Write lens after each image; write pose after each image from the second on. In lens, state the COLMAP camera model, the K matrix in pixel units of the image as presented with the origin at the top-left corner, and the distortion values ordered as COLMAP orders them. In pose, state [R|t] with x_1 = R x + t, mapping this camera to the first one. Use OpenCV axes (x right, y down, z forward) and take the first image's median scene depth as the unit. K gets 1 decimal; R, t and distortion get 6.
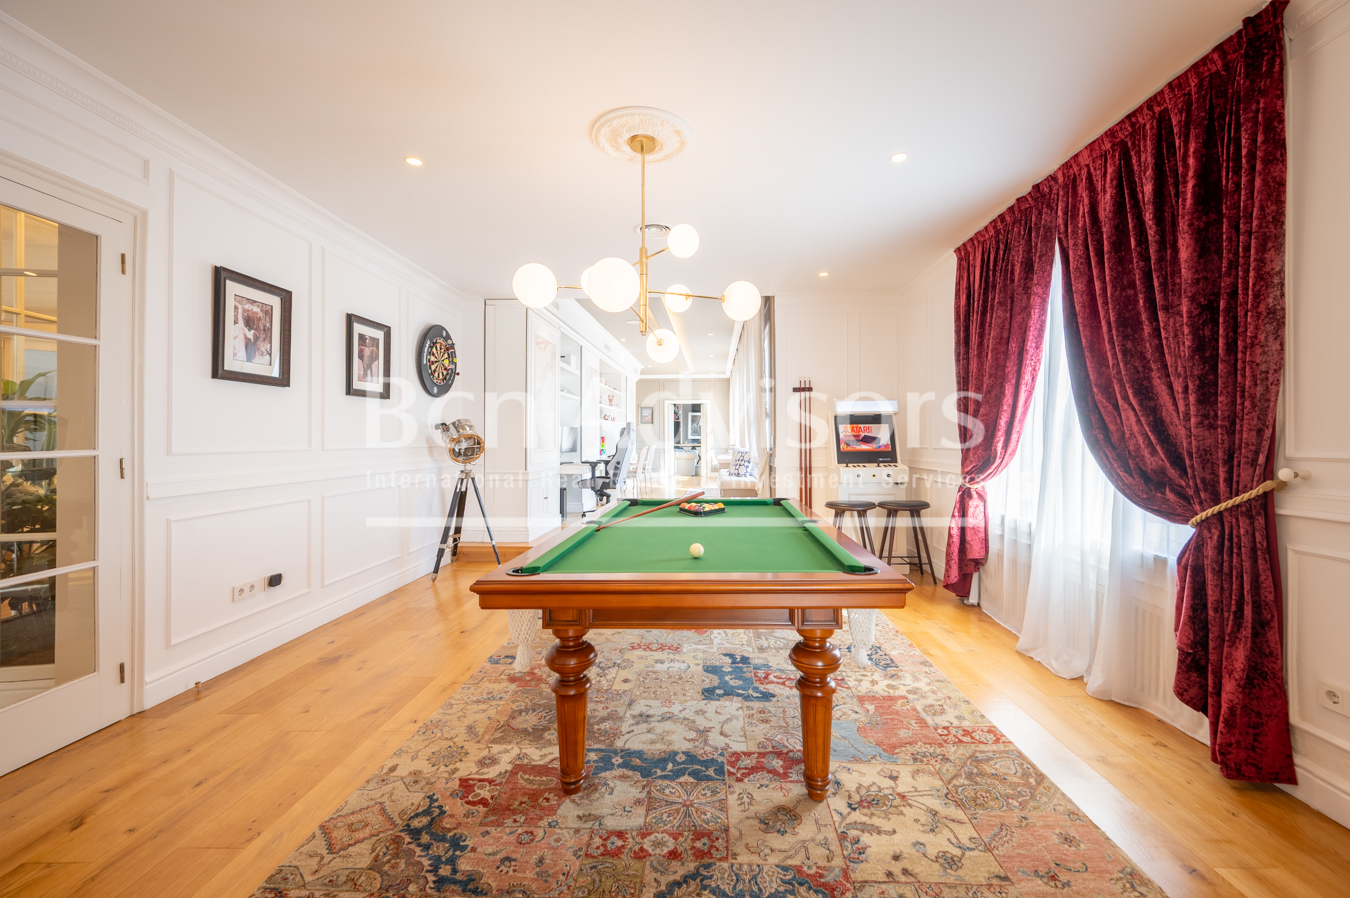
lens RADIAL K [[541.2, 0, 679.3], [0, 541.2, 445.4], [0, 0, 1]] dist [-0.001057, 0.000104]
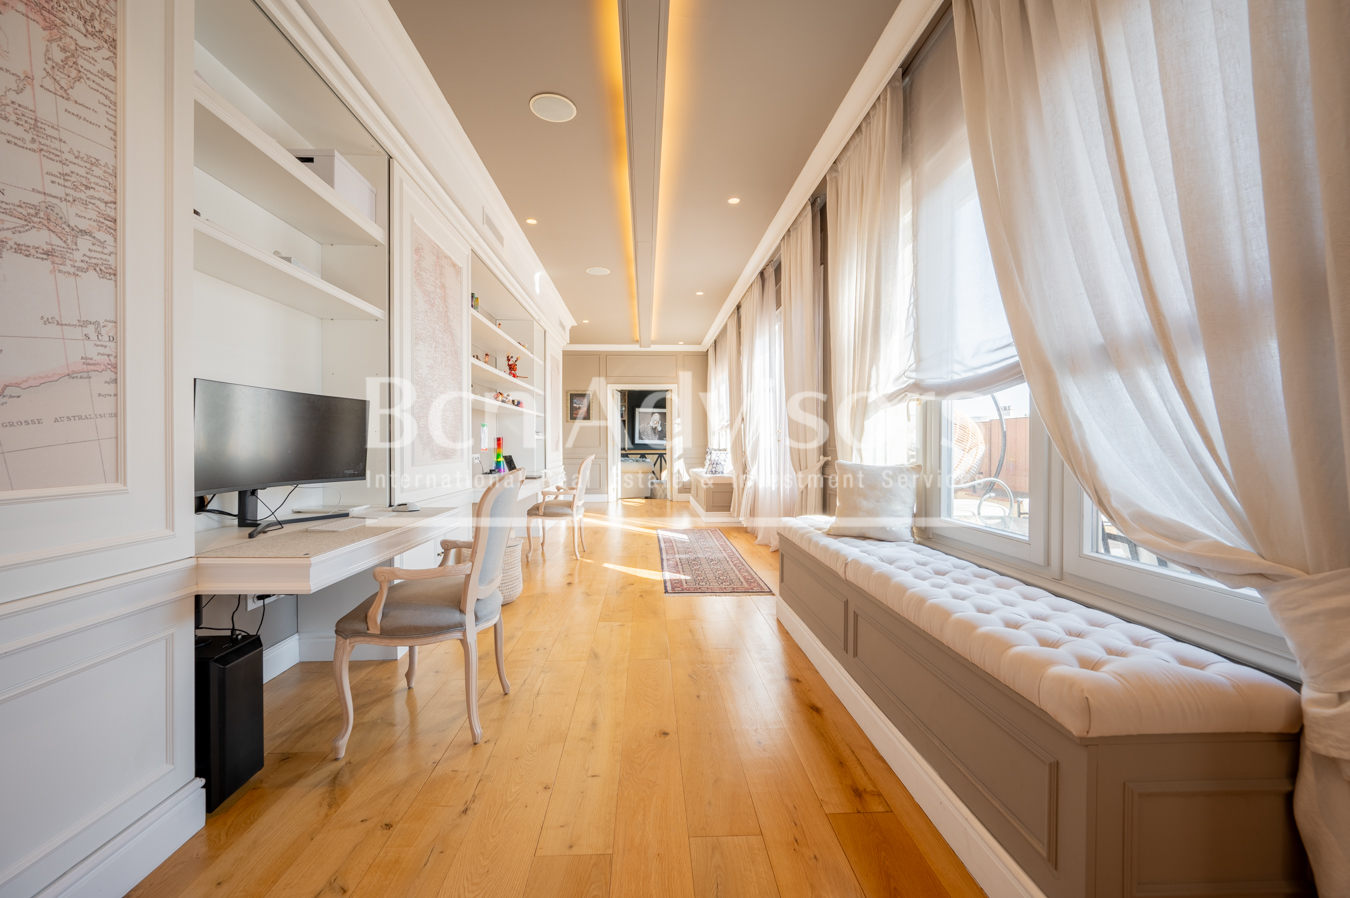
lens RADIAL K [[541.2, 0, 679.3], [0, 541.2, 445.4], [0, 0, 1]] dist [-0.001057, 0.000104]
pose [[0.991928, -0.002517, 0.126778, -0.138467], [0.003805, 0.999944, -0.009919, -0.013799], [-0.126746, 0.010321, 0.991881, 1.912794]]
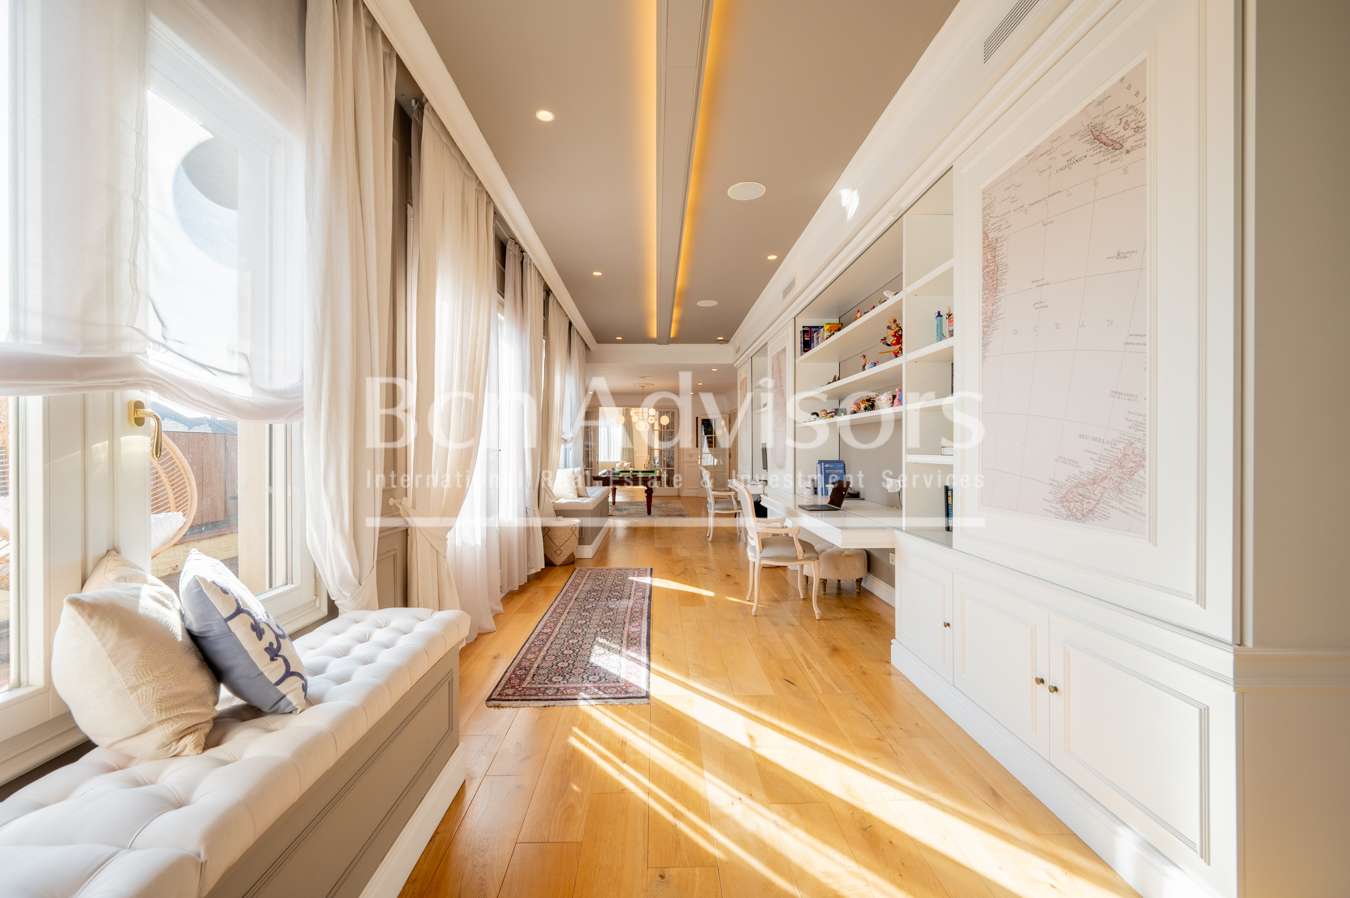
lens RADIAL K [[541.2, 0, 679.3], [0, 541.2, 445.4], [0, 0, 1]] dist [-0.001057, 0.000104]
pose [[-0.994243, 0.000354, -0.107148, 0.143290], [-0.000755, 0.999947, 0.010311, -0.116550], [0.107146, 0.010332, -0.994190, 5.630342]]
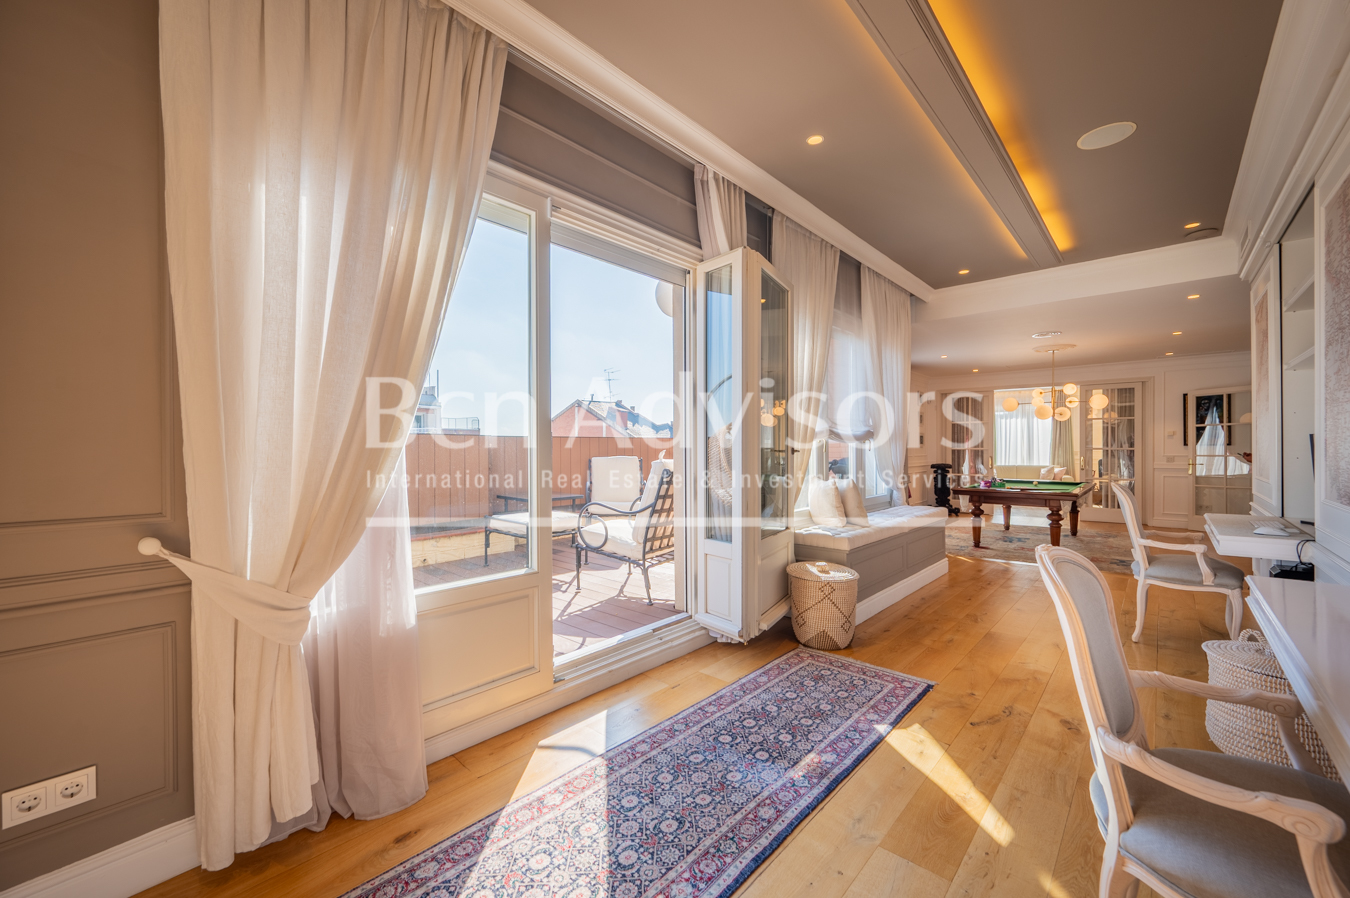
lens RADIAL K [[556.7, 0, 650.5], [0, 556.7, 446.1], [0, 0, 1]] dist [0.000171, 0.000087]
pose [[-0.779771, 0.003963, 0.626052, -0.254463], [0.012295, 0.999884, 0.008985, -0.102530], [-0.625944, 0.014703, -0.779729, 4.663679]]
